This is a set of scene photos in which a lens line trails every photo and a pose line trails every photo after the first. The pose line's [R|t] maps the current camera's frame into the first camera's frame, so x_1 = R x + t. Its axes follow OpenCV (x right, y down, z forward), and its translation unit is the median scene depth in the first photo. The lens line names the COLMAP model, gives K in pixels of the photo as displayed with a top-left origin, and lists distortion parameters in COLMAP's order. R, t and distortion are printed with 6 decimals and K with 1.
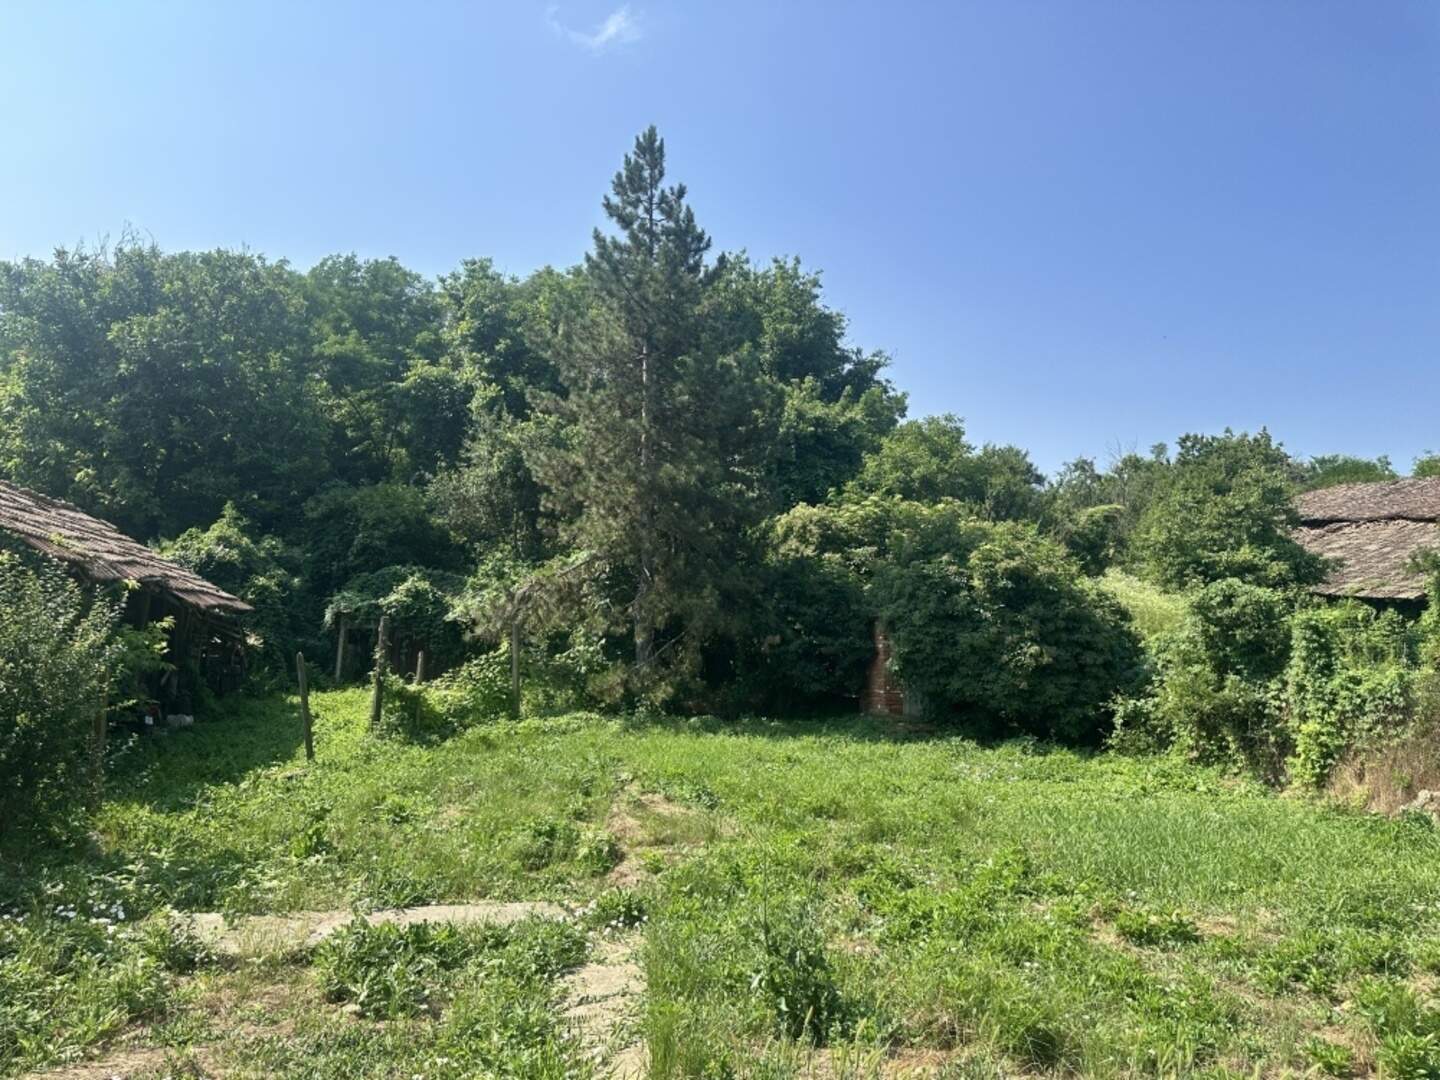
lens RADIAL K [[1020.2, 0, 716.9], [0, 1020.2, 538.4], [0, 0, 1]] dist [0.140356, -0.169239]
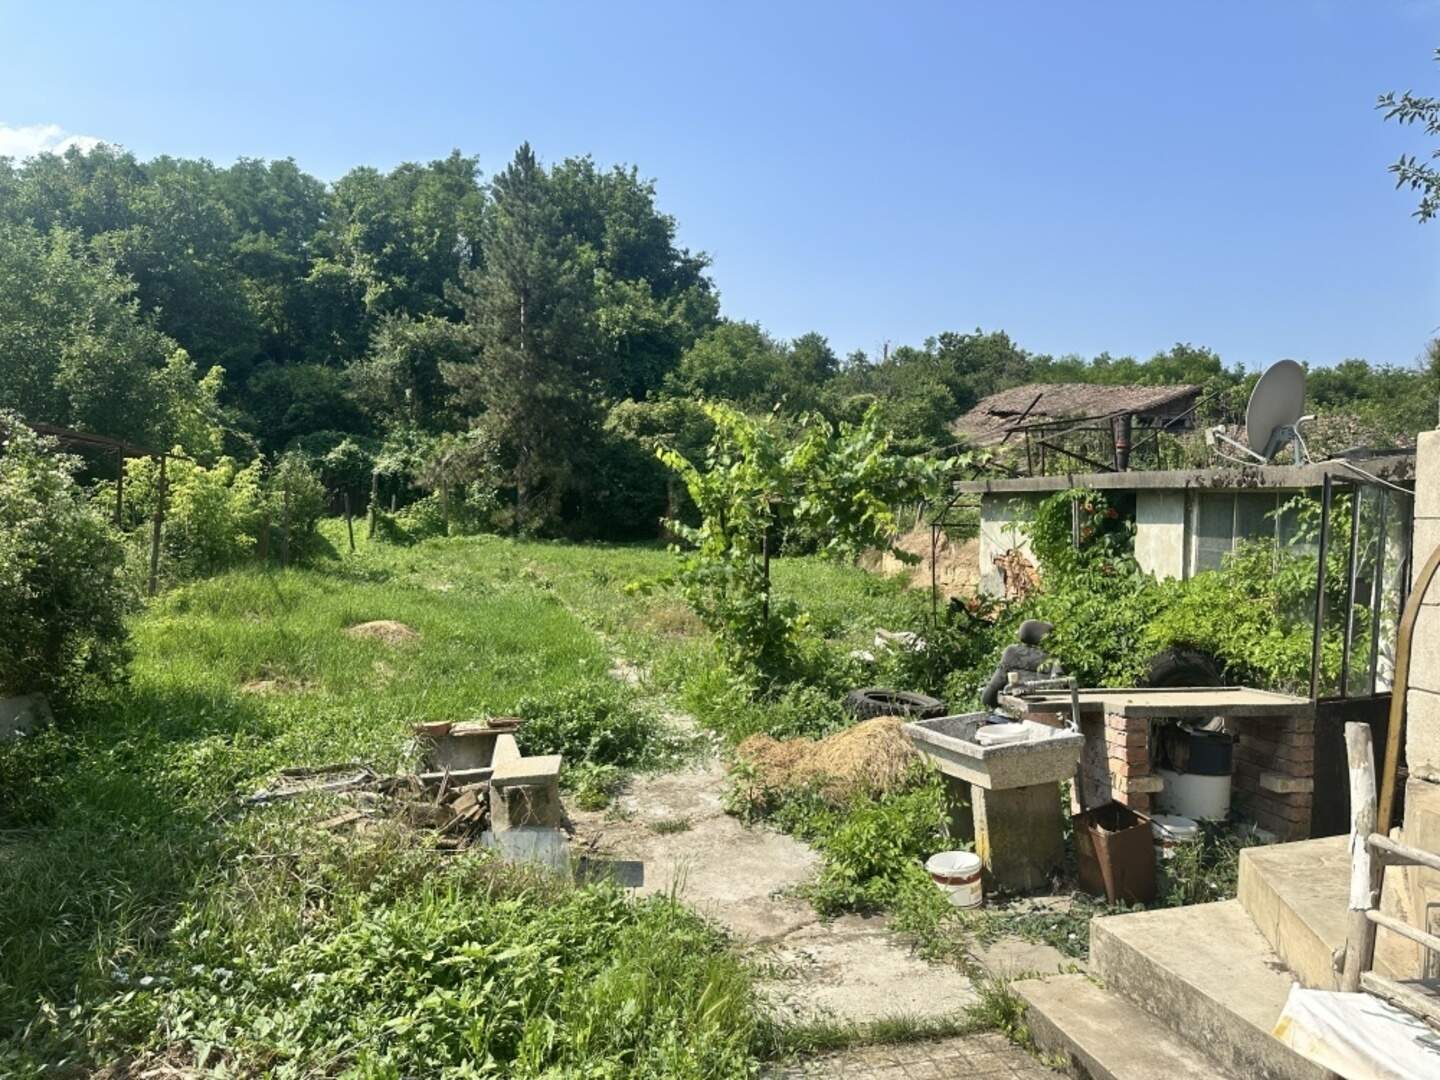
lens RADIAL K [[1022.9, 0, 720.0], [0, 1022.9, 540.0], [0, 0, 1]] dist [0.145831, -0.168131]
pose [[0.987526, 0.012632, 0.156946, -0.014414], [-0.035269, 0.989194, 0.142305, -0.049445], [-0.153452, -0.146065, 0.977301, -0.477916]]
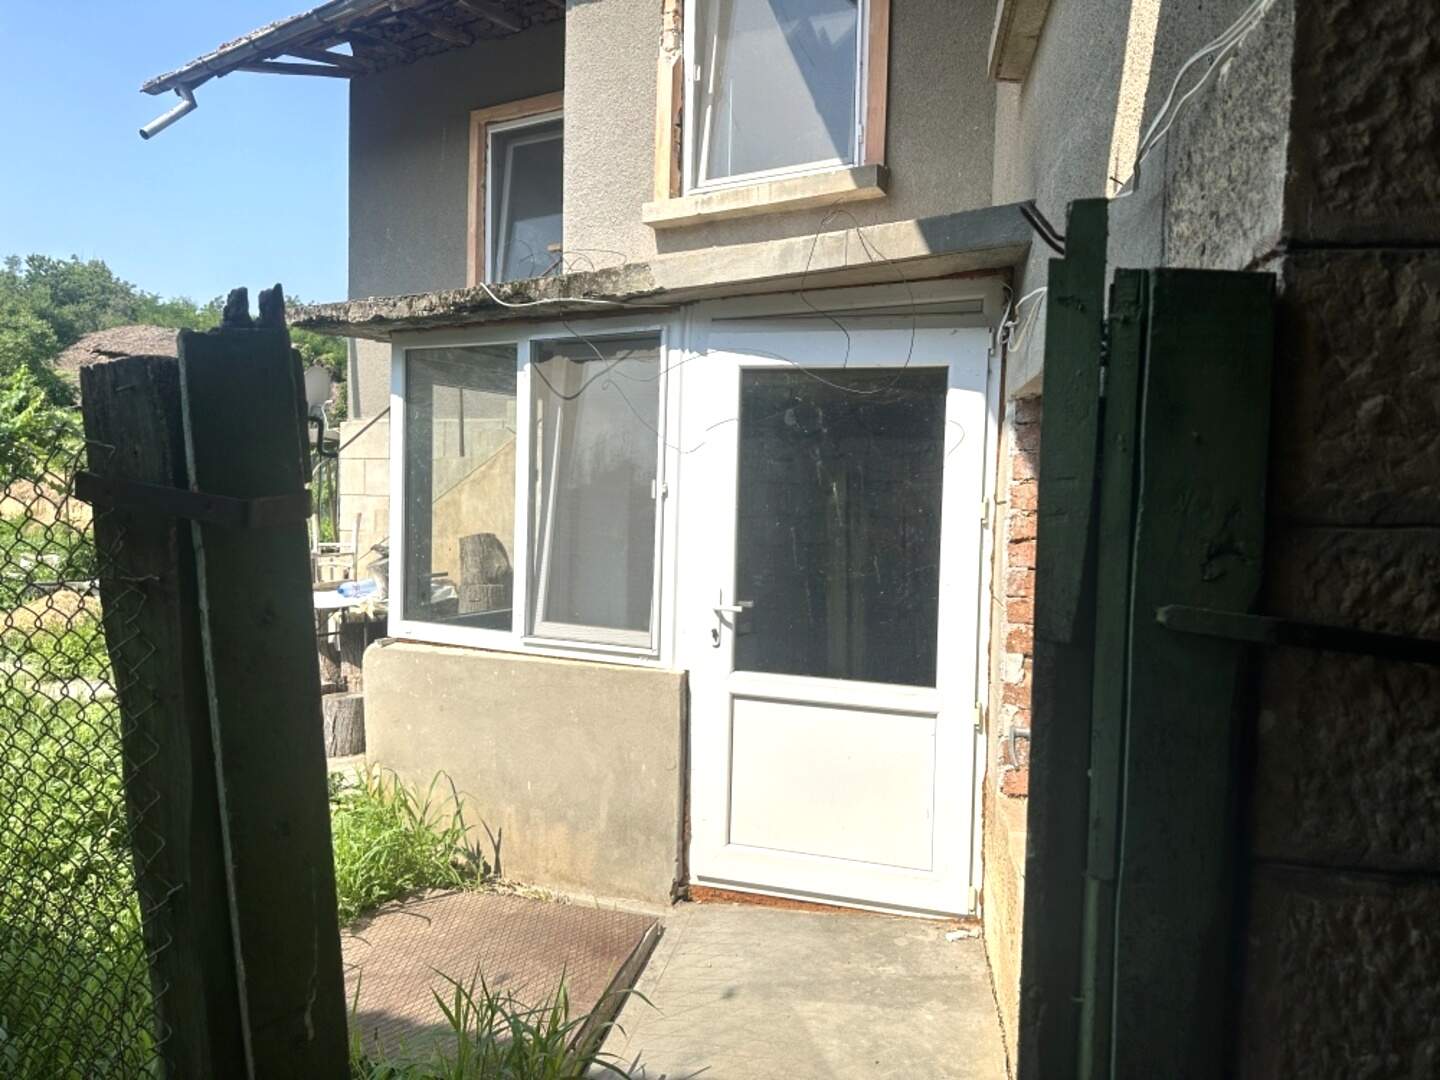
lens RADIAL K [[1020.2, 0, 716.9], [0, 1020.2, 538.4], [0, 0, 1]] dist [0.140356, -0.169239]
pose [[0.583502, -0.037986, 0.811223, -0.101761], [-0.114323, 0.985116, 0.128360, -0.067301], [-0.804025, -0.167640, 0.570474, -0.645302]]
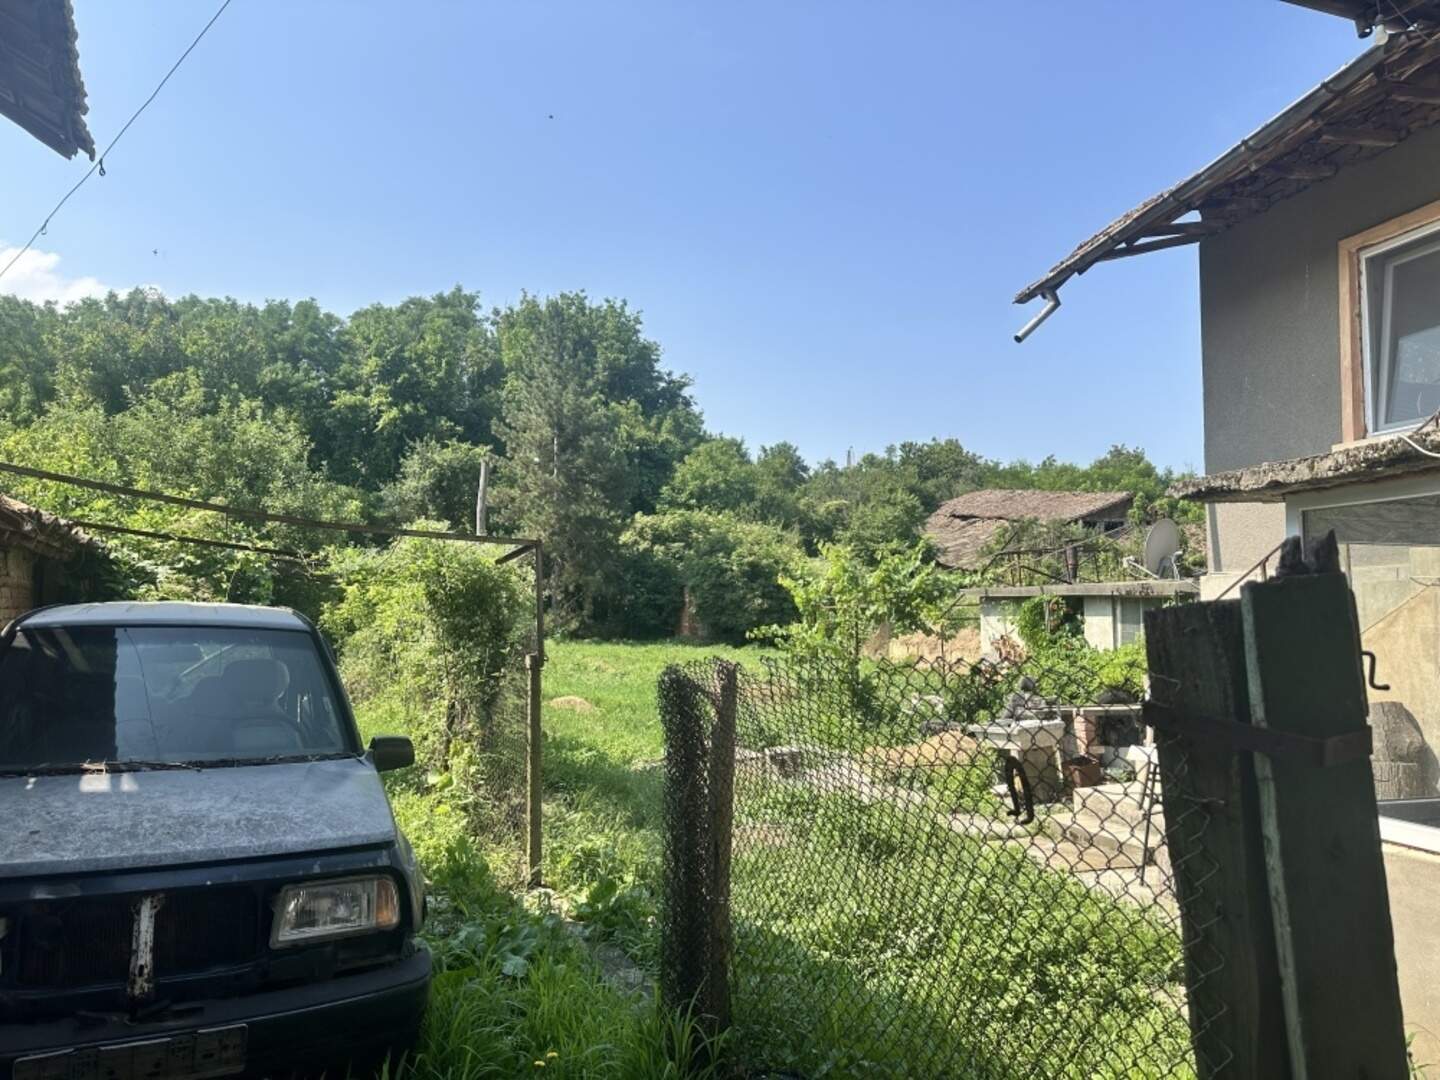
lens RADIAL K [[1024.8, 0, 737.8], [0, 1024.8, 541.2], [0, 0, 1]] dist [0.137978, -0.174275]
pose [[0.977240, 0.008172, 0.211979, -0.112479], [-0.018694, 0.998688, 0.047678, -0.071407], [-0.211311, -0.050556, 0.976110, -0.643531]]
